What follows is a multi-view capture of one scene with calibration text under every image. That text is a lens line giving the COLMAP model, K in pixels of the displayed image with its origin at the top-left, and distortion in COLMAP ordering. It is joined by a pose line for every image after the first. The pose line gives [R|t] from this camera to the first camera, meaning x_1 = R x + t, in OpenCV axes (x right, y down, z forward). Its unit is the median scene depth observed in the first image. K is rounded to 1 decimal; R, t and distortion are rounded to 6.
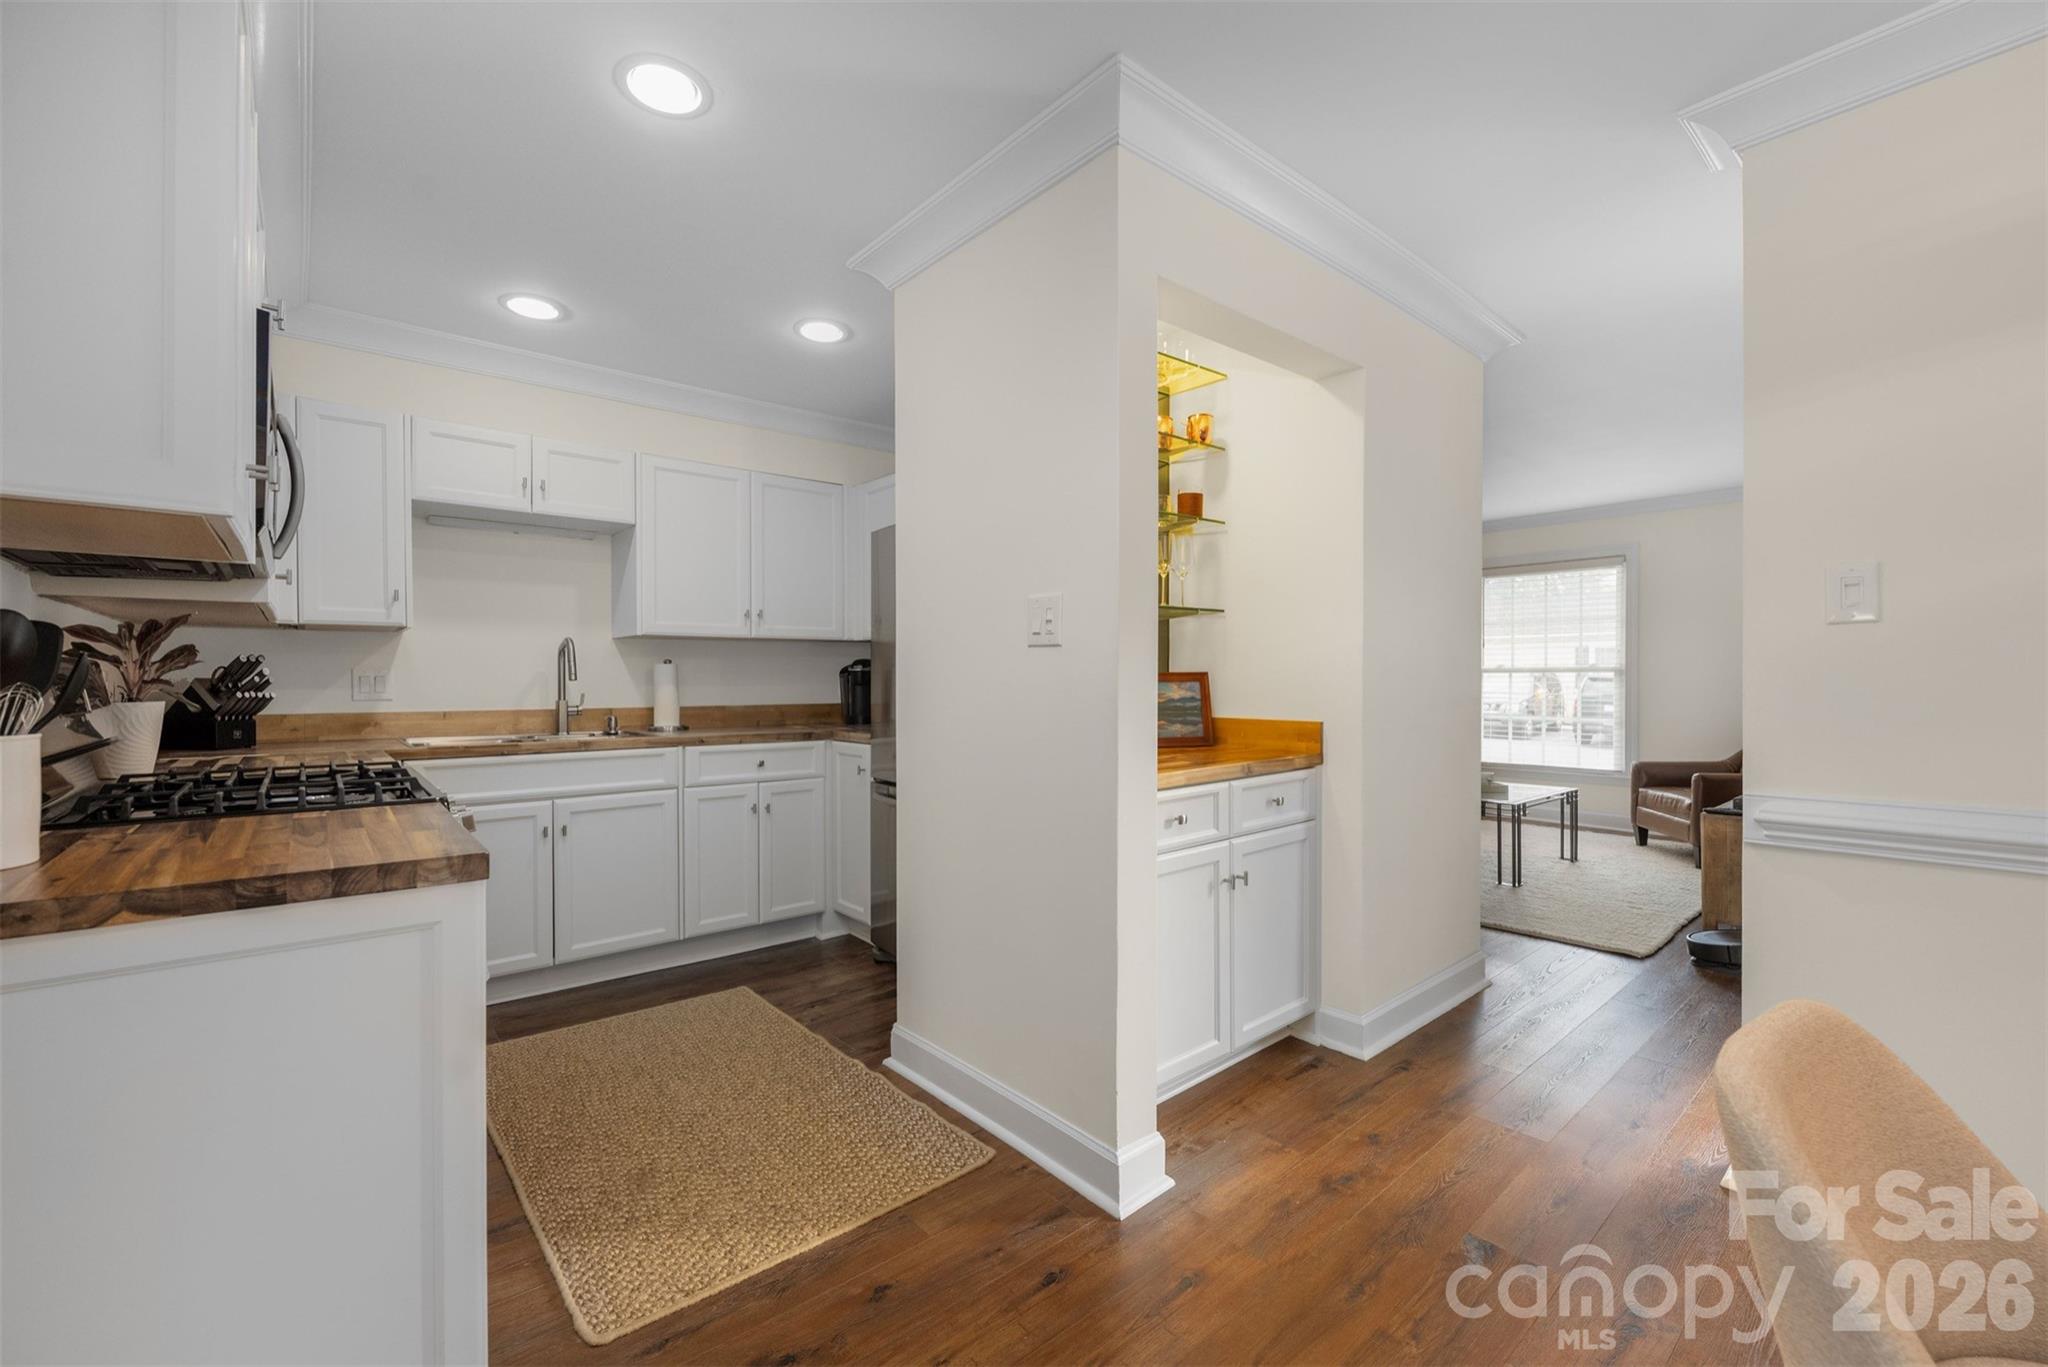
lens RADIAL K [[835.5, 0, 1019.0], [0, 835.5, 689.6], [0, 0, 1]] dist [-0.007852, 0.000226]
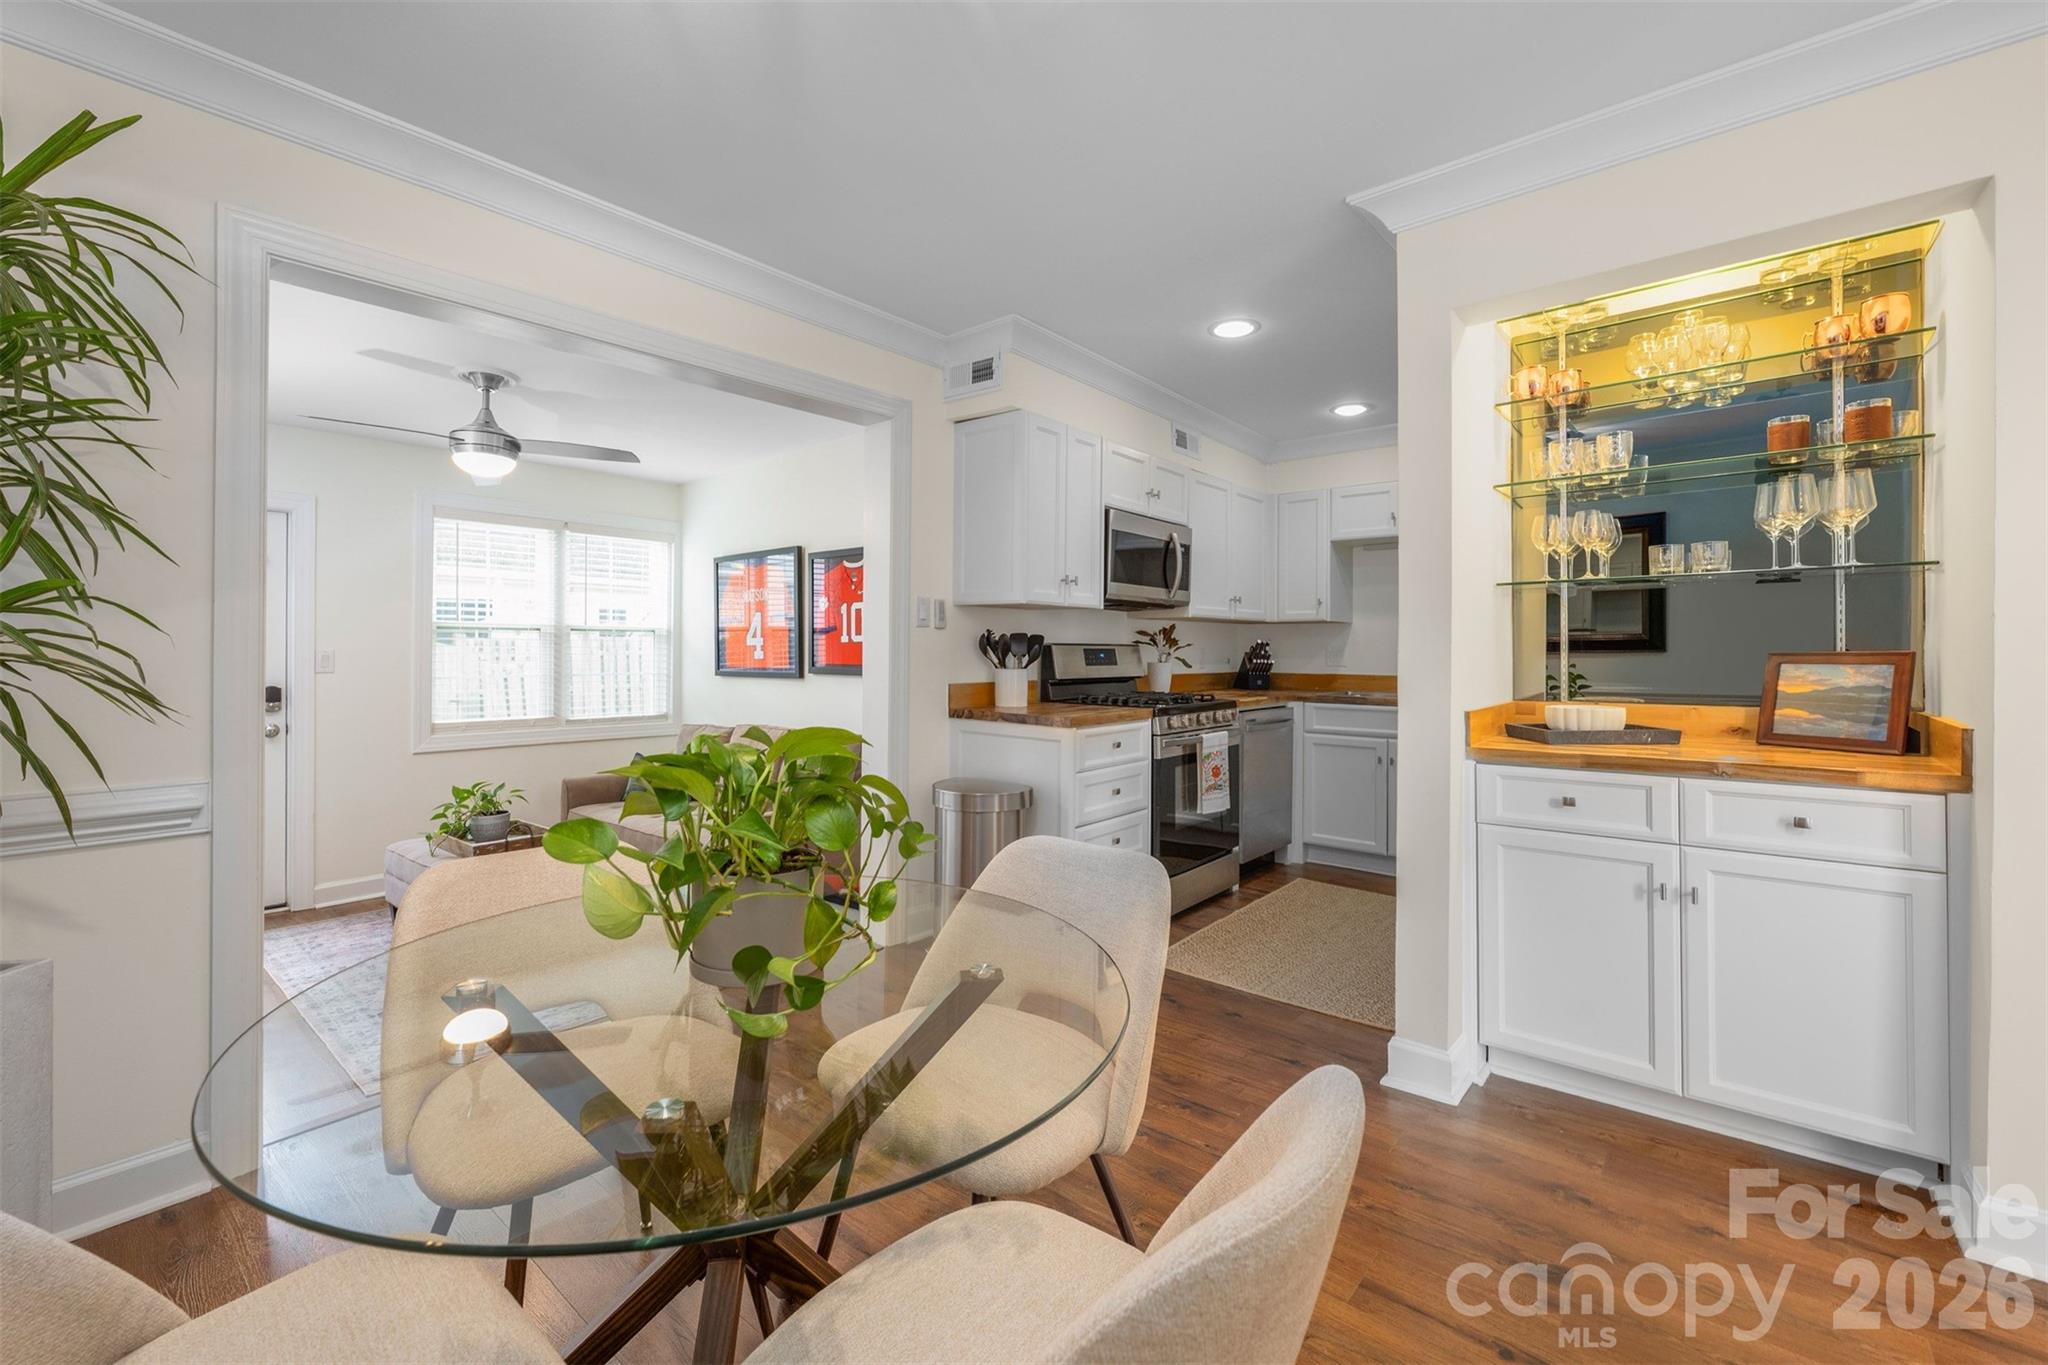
lens RADIAL K [[855.3, 0, 1021.3], [0, 855.3, 663.6], [0, 0, 1]] dist [-0.000890, -0.000028]
pose [[0.173210, 0.019299, -0.984696, 0.676705], [-0.011195, 0.999782, 0.017625, -0.012437], [0.984821, 0.007970, 0.173388, 0.116917]]
